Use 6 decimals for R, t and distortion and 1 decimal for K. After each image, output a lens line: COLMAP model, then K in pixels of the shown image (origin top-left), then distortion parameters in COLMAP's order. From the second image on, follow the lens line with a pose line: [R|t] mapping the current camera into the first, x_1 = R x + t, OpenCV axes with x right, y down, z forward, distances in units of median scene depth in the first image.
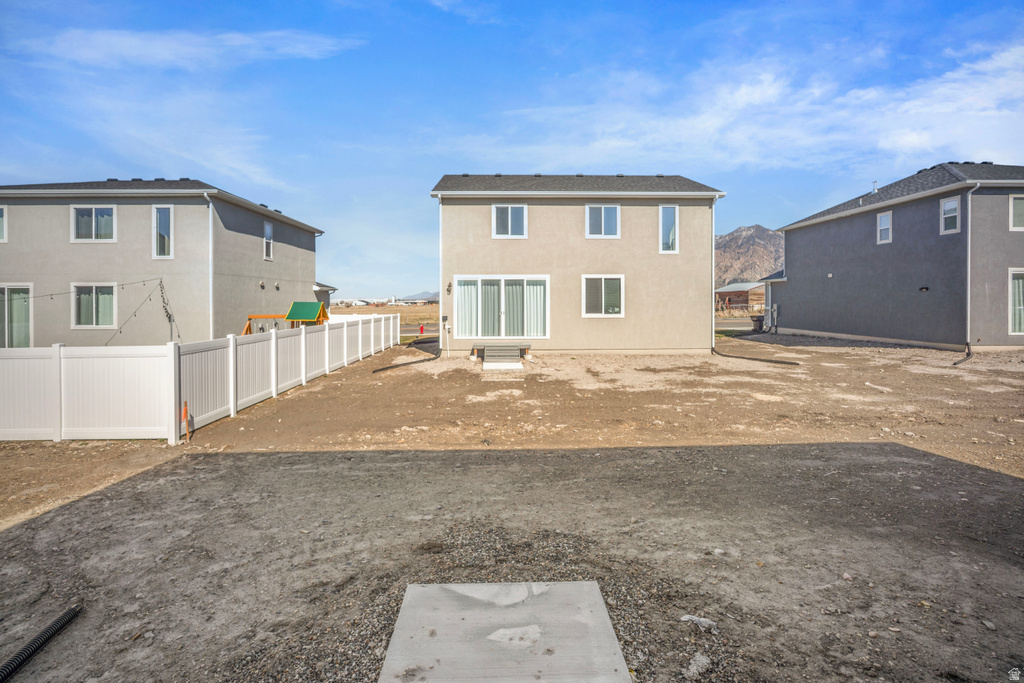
lens RADIAL K [[458.4, 0, 504.9], [0, 458.4, 306.3], [0, 0, 1]] dist [-0.027625, 0.000240]
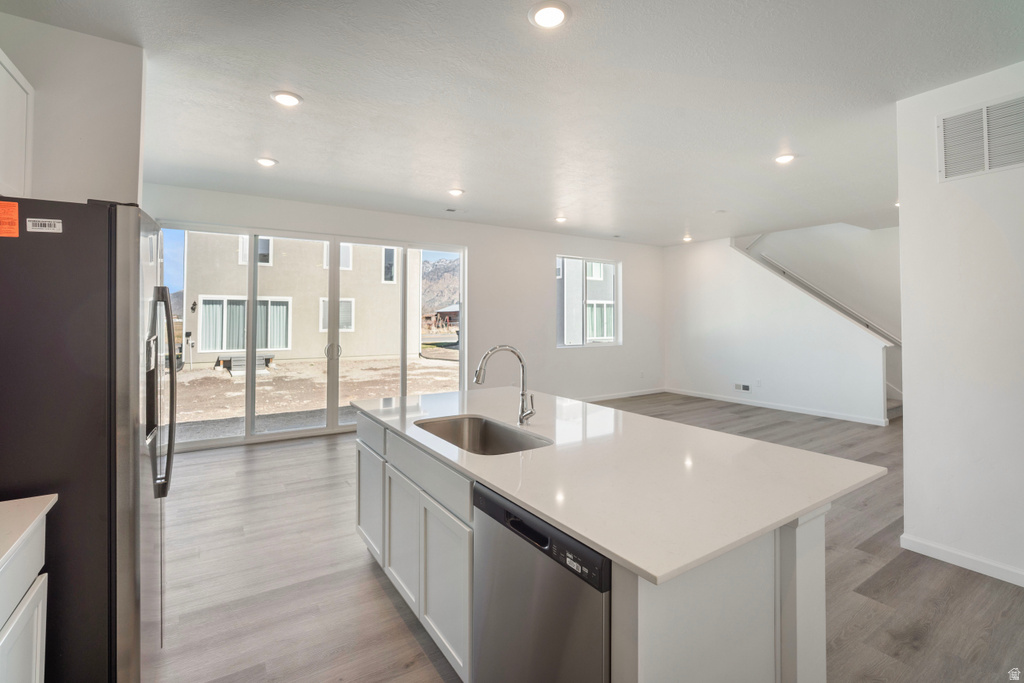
lens RADIAL K [[458.4, 0, 504.9], [0, 458.4, 306.3], [0, 0, 1]] dist [-0.027625, 0.000240]
pose [[0.847377, 0.016983, 0.530720, -0.064941], [0.004445, 0.999226, -0.039073, 0.005535], [-0.530973, 0.035469, 0.846646, -0.323630]]
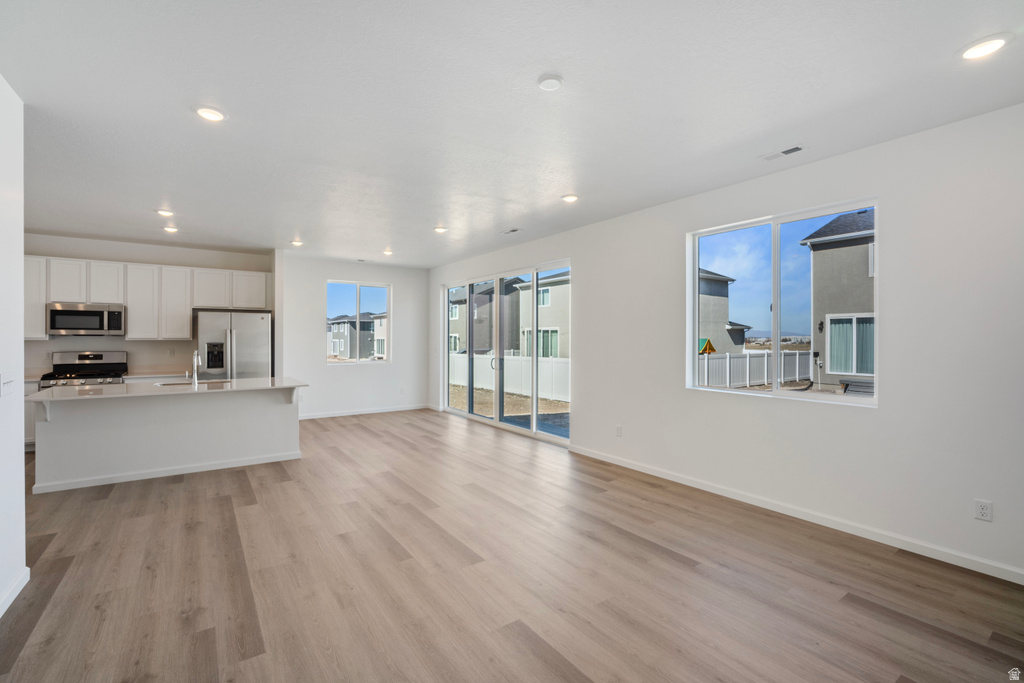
lens RADIAL K [[461.7, 0, 512.0], [0, 461.7, 341.5], [0, 0, 1]] dist [-0.027511, 0.000849]
pose [[0.563202, 0.011727, -0.826236, 0.360065], [-0.014877, 0.999881, 0.004051, 0.002298], [0.826185, 0.010011, 0.563310, -0.210919]]
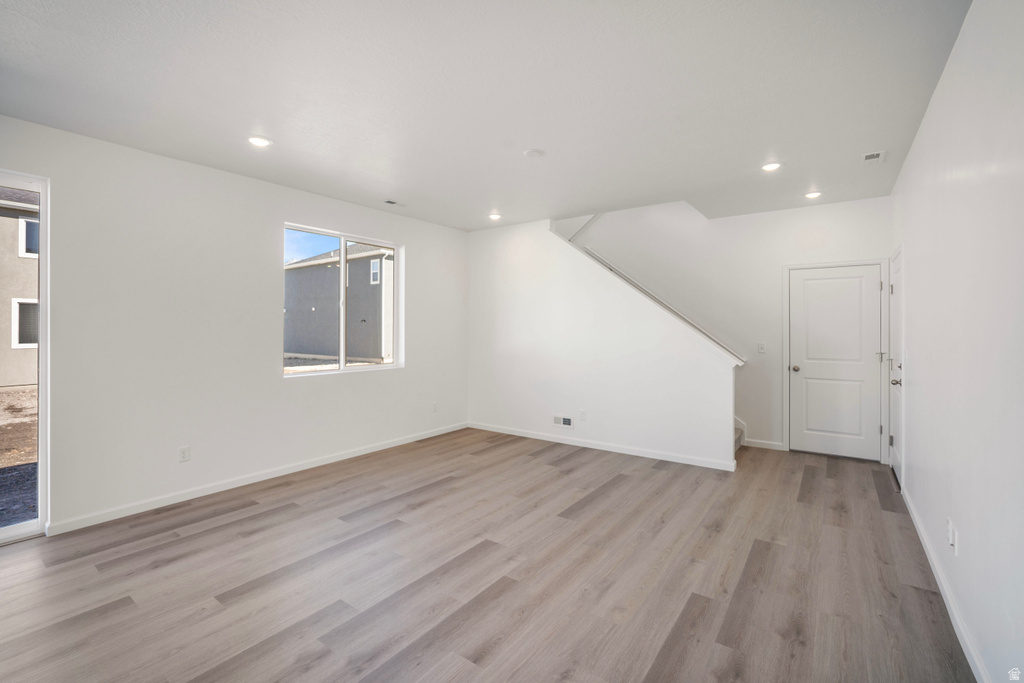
lens RADIAL K [[445.6, 0, 513.2], [0, 445.6, 325.6], [0, 0, 1]] dist [-0.032582, 0.000276]
pose [[0.591355, 0.008828, 0.806363, 0.082150], [0.008630, 0.999814, -0.017275, 0.004352], [-0.806365, 0.017175, 0.591168, -0.233702]]
